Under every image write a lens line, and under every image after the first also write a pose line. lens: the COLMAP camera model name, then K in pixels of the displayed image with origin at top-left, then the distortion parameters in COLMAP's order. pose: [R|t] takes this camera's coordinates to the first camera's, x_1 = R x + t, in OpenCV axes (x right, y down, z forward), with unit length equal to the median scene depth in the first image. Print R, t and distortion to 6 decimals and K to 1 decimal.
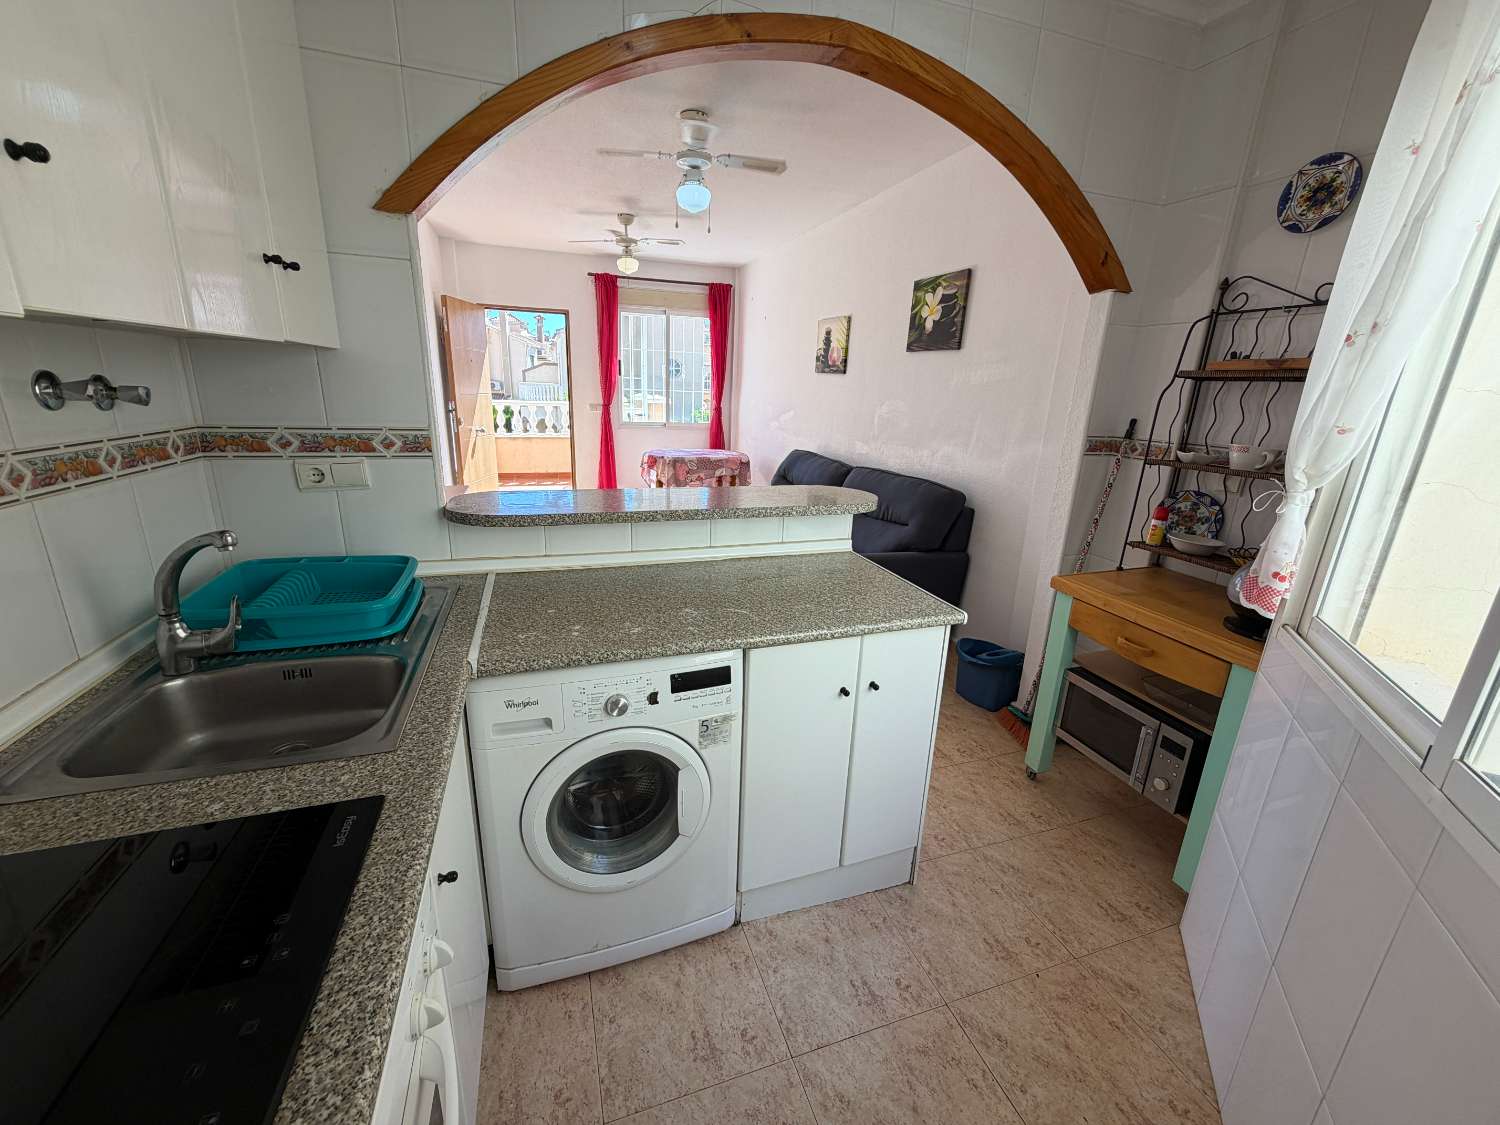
lens RADIAL K [[598.8, 0, 747.6], [0, 598.8, 563.4], [0, 0, 1]] dist [-0.001101, -0.000028]
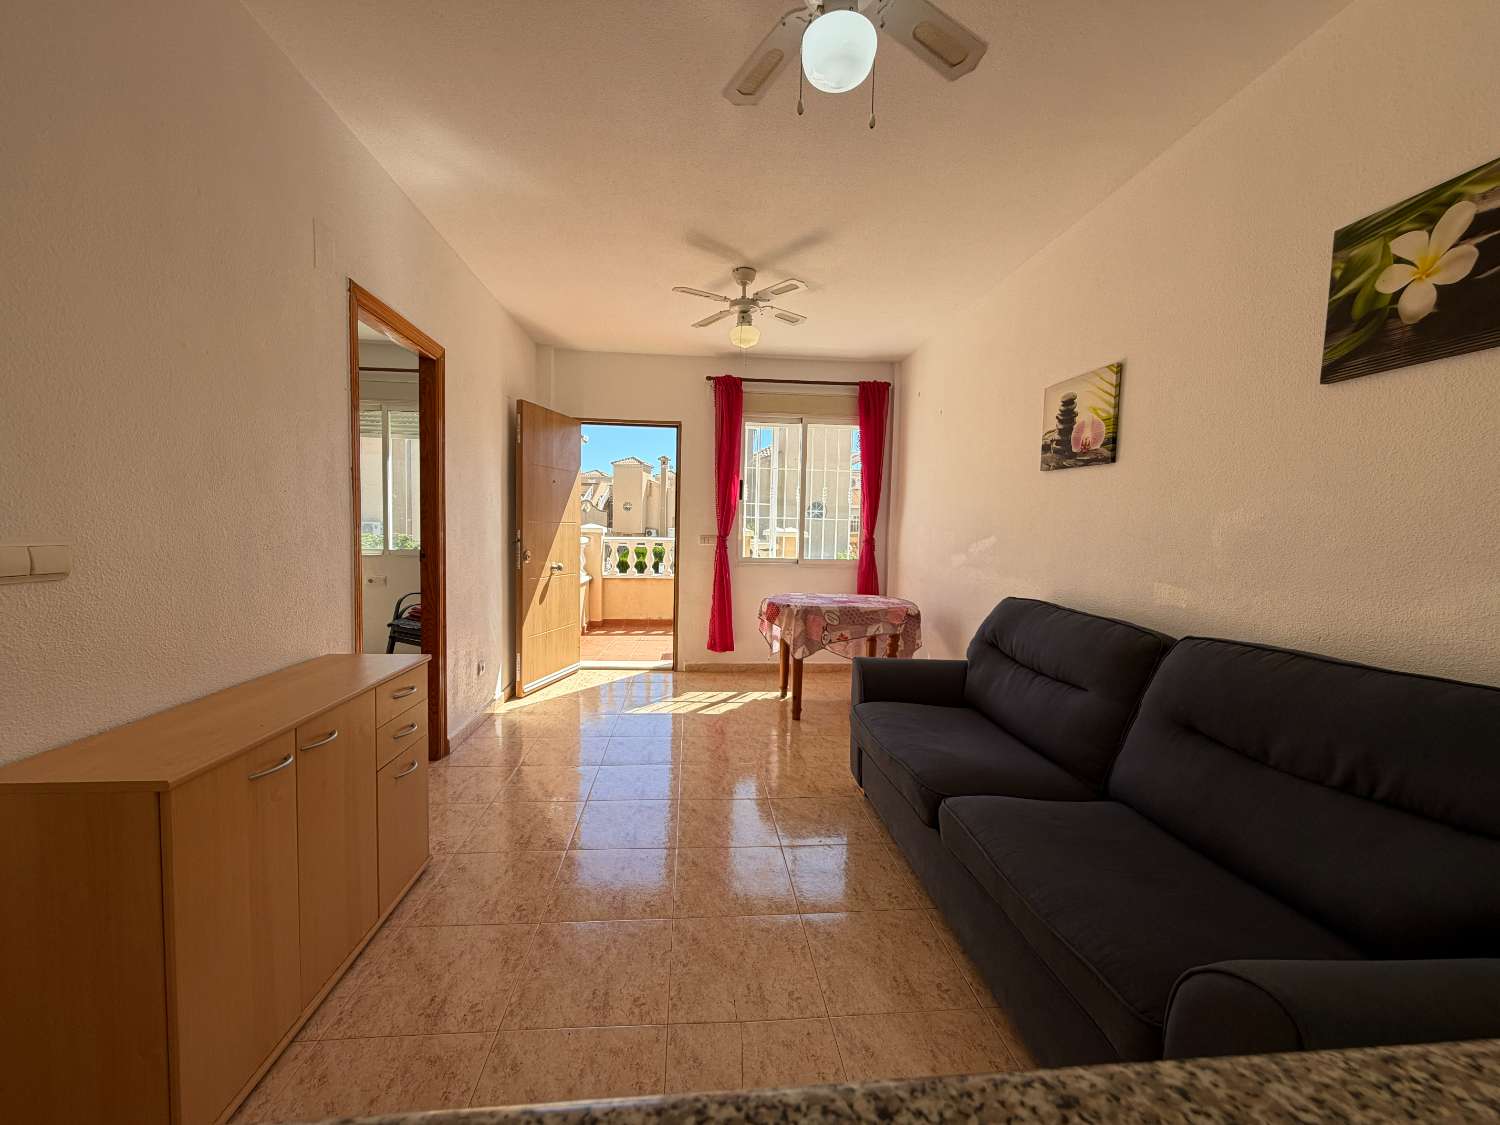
lens RADIAL K [[598.8, 0, 747.6], [0, 598.8, 563.4], [0, 0, 1]] dist [-0.001101, -0.000028]
pose [[0.972253, -0.001789, -0.233926, -0.027705], [-0.053548, 0.971719, -0.229990, -0.064632], [0.227722, 0.236135, 0.944660, 0.333153]]
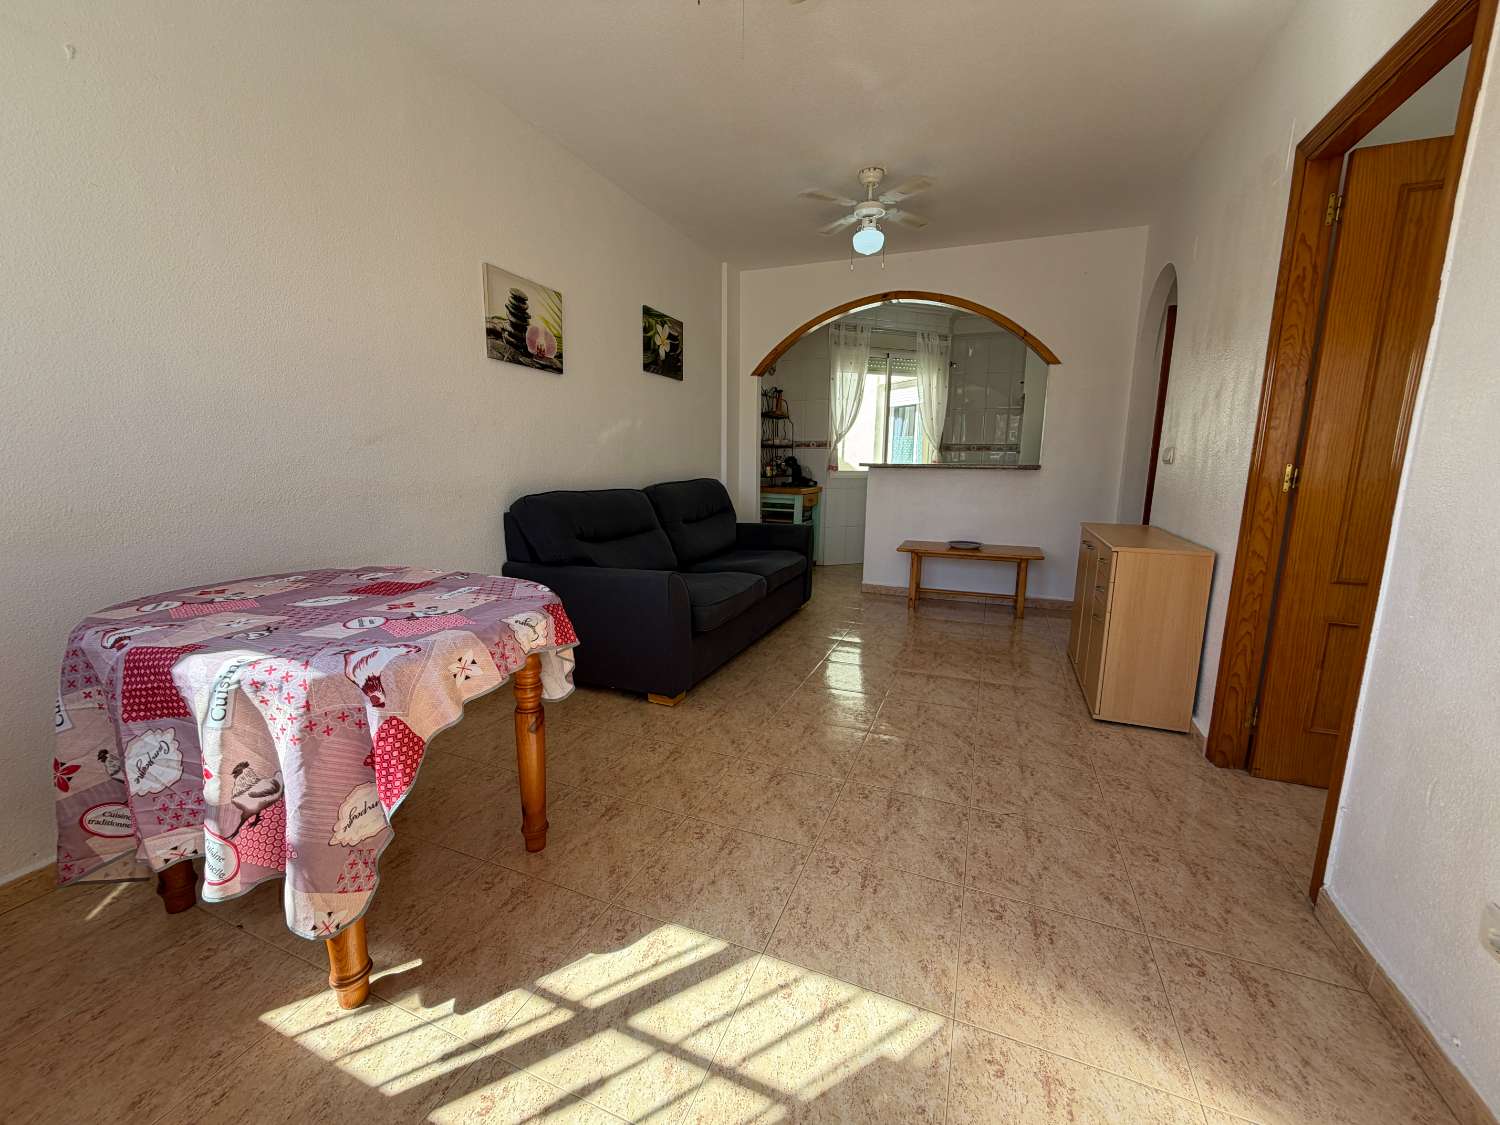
lens RADIAL K [[598.8, 0, 747.6], [0, 598.8, 563.4], [0, 0, 1]] dist [-0.001101, -0.000028]
pose [[-0.753031, -0.153964, 0.639718, -0.381397], [0.155593, 0.902998, 0.400482, -0.282981], [-0.639324, 0.401111, -0.656030, 1.099396]]
